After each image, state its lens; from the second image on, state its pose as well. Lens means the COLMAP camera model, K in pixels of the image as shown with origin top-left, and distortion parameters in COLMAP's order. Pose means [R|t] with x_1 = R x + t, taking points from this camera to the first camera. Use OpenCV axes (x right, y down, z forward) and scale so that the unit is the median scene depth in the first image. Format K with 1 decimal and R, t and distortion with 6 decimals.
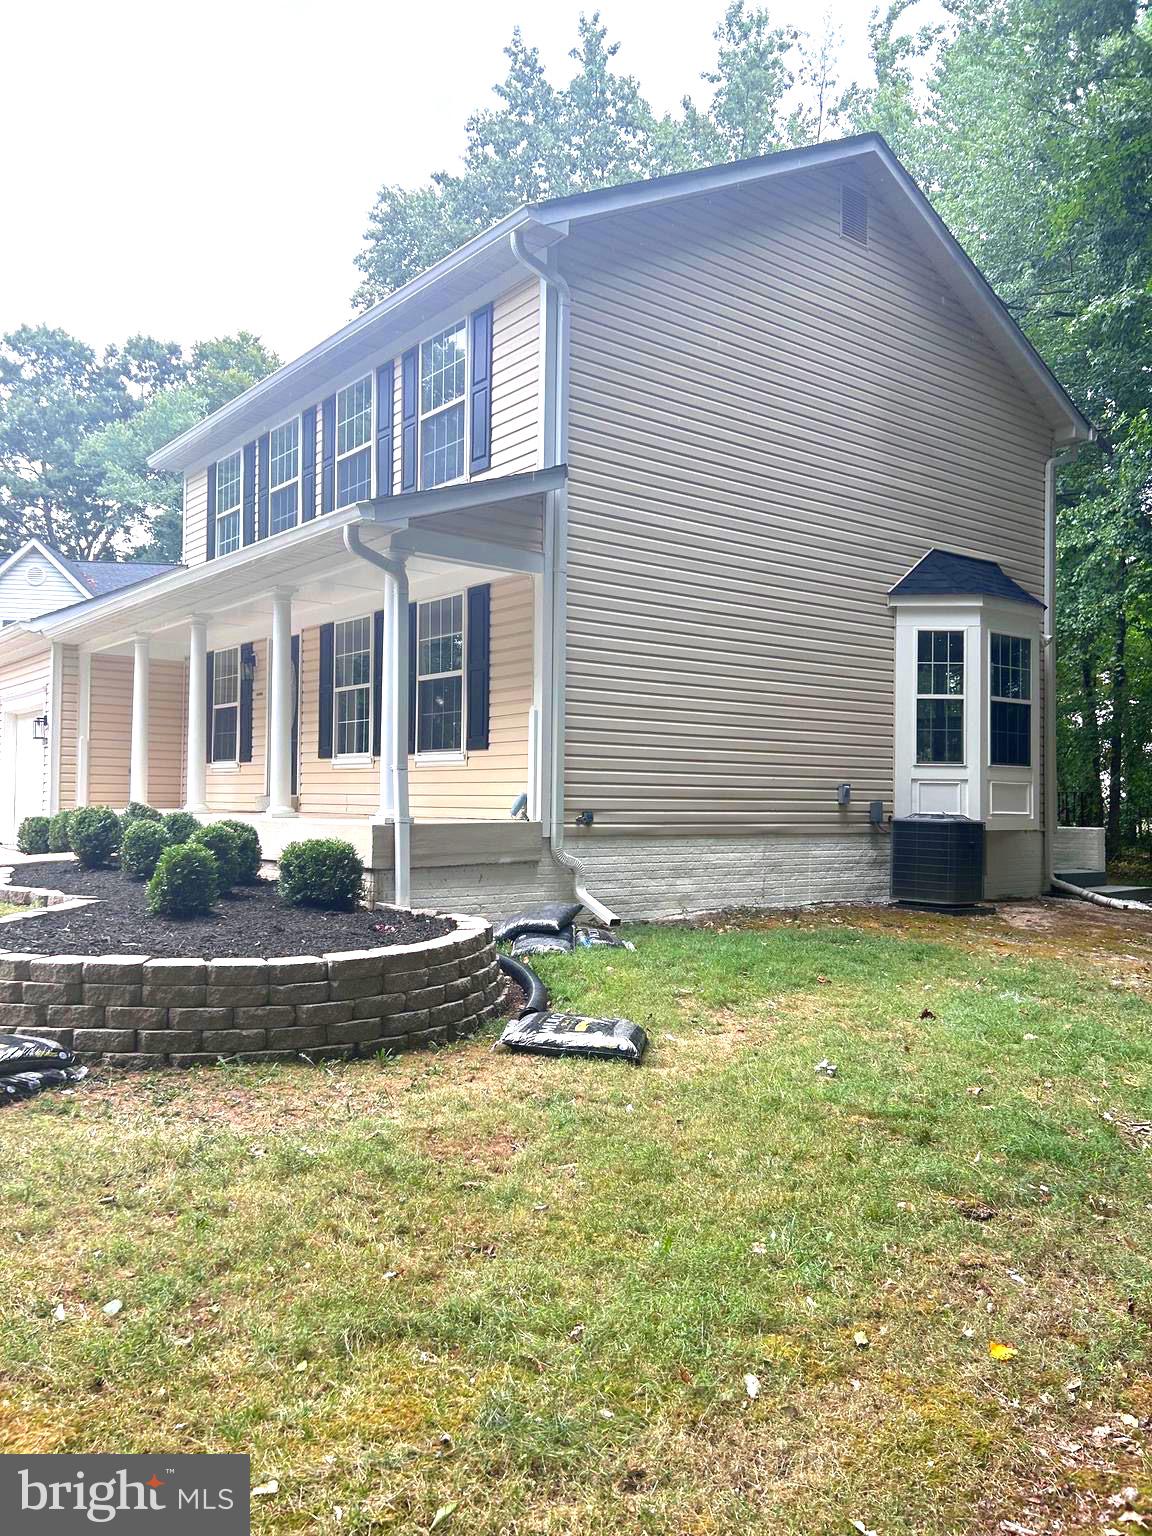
lens RADIAL K [[1159.2, 0, 576.0], [0, 1159.2, 768.0], [0, 0, 1]] dist [0.026669, -0.000164]
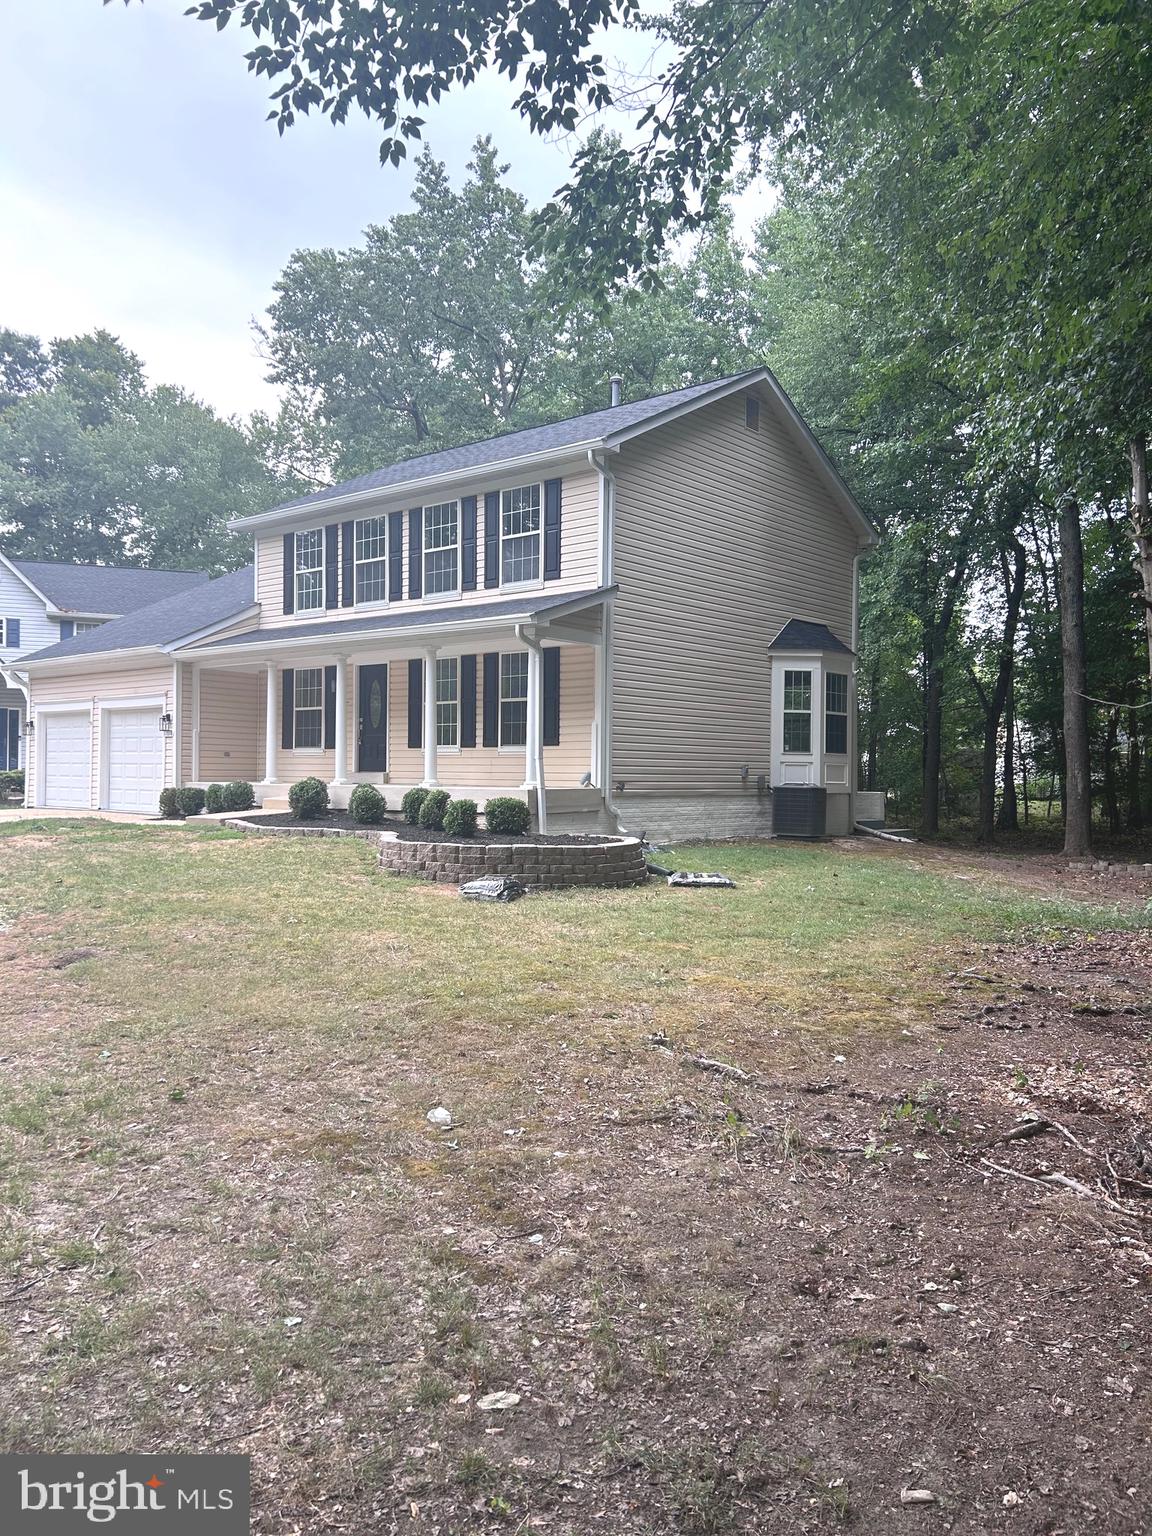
lens RADIAL K [[1147.1, 0, 580.5], [0, 1147.1, 761.7], [0, 0, 1]] dist [0.050225, -0.066390]
pose [[0.979660, 0.000297, 0.200662, -0.307368], [-0.003710, 0.999855, 0.016633, -0.016413], [-0.200628, -0.017039, 0.979519, -0.516807]]
